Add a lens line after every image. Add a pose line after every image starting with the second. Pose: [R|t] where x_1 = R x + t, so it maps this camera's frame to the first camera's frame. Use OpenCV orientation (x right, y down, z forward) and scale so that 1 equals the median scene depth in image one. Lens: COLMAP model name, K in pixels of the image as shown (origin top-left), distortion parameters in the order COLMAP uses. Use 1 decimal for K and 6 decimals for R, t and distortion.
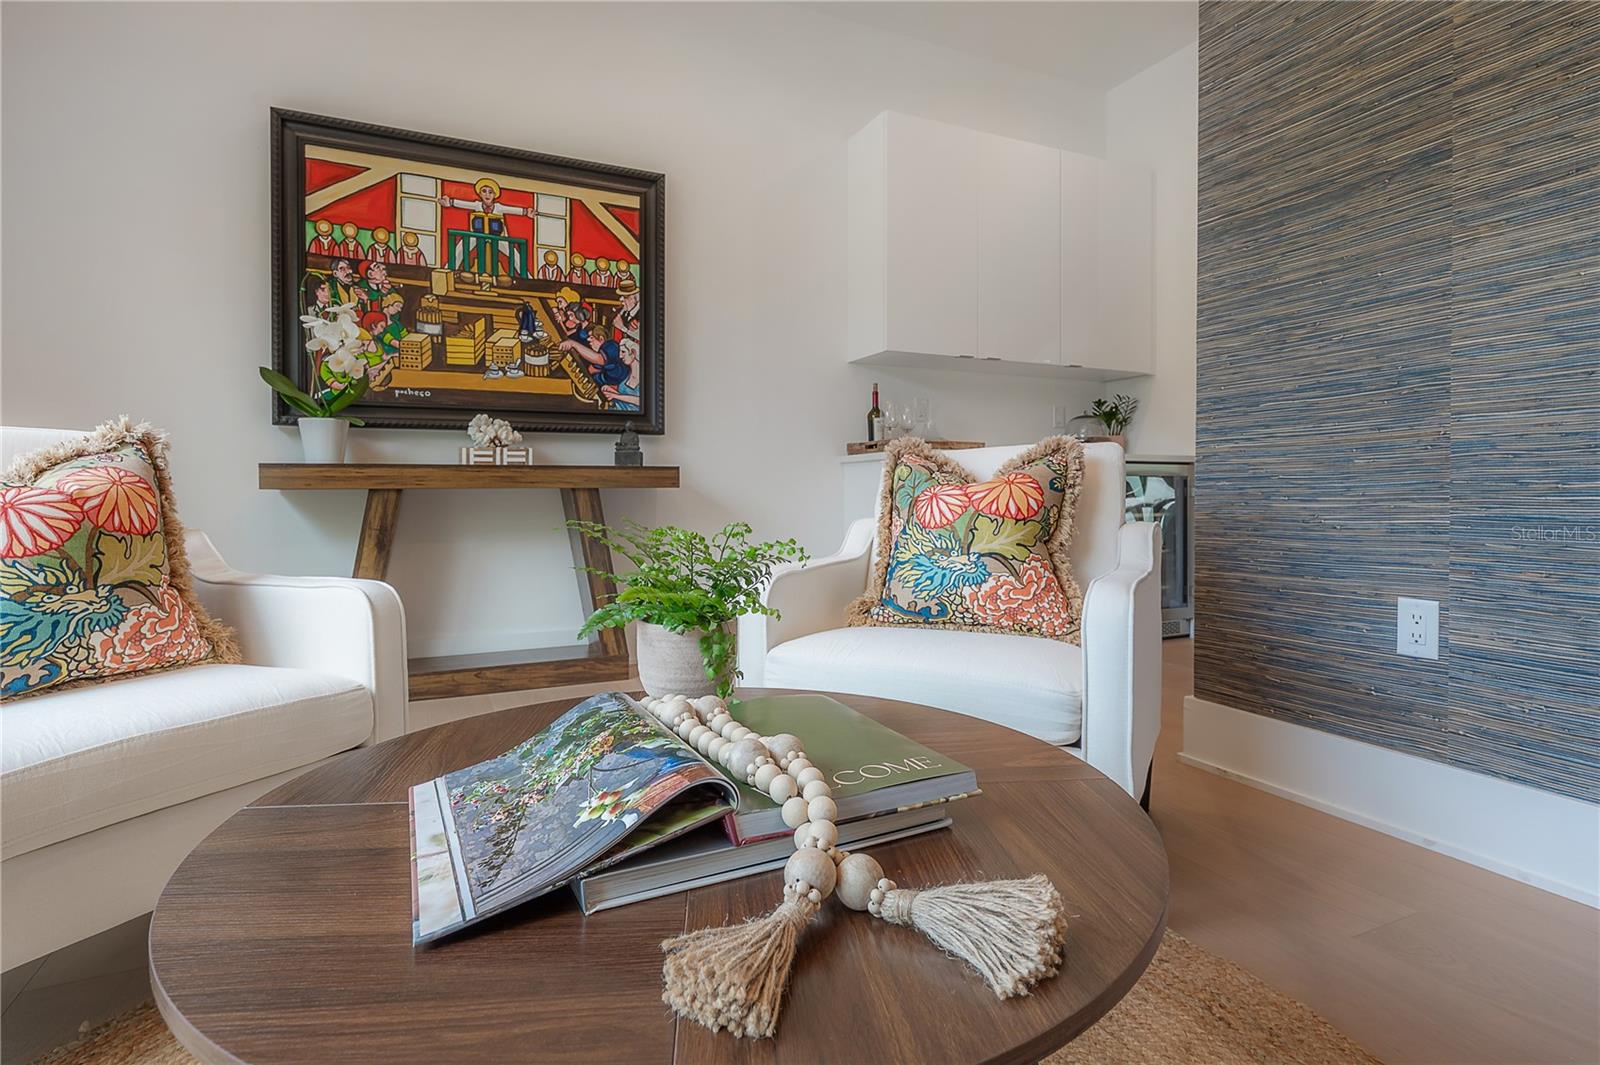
lens RADIAL K [[813.7, 0, 779.4], [0, 813.7, 501.6], [0, 0, 1]] dist [-0.001072, -0.000097]
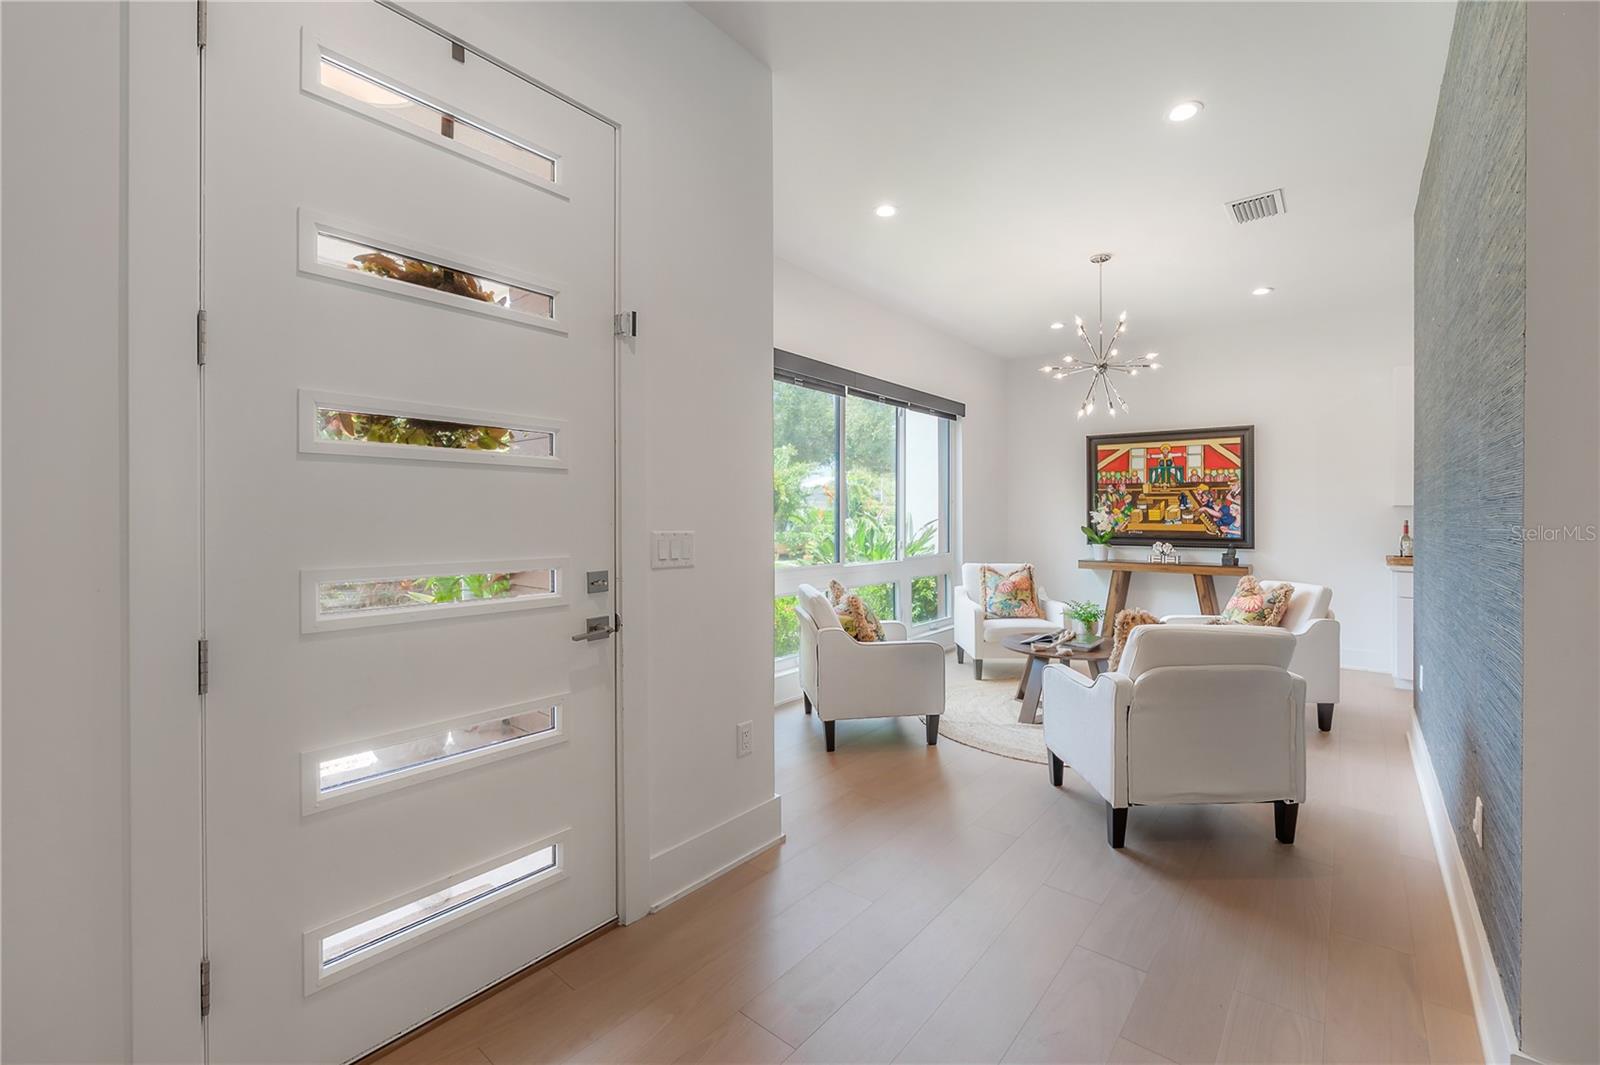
lens RADIAL K [[632.6, 0, 795.5], [0, 632.6, 526.1], [0, 0, 1]] dist [-0.008462, -0.000117]
pose [[0.408239, 0.008084, -0.912839, 0.905570], [-0.006282, 0.999962, 0.006046, -0.152666], [0.912853, 0.003267, 0.408274, -0.776144]]
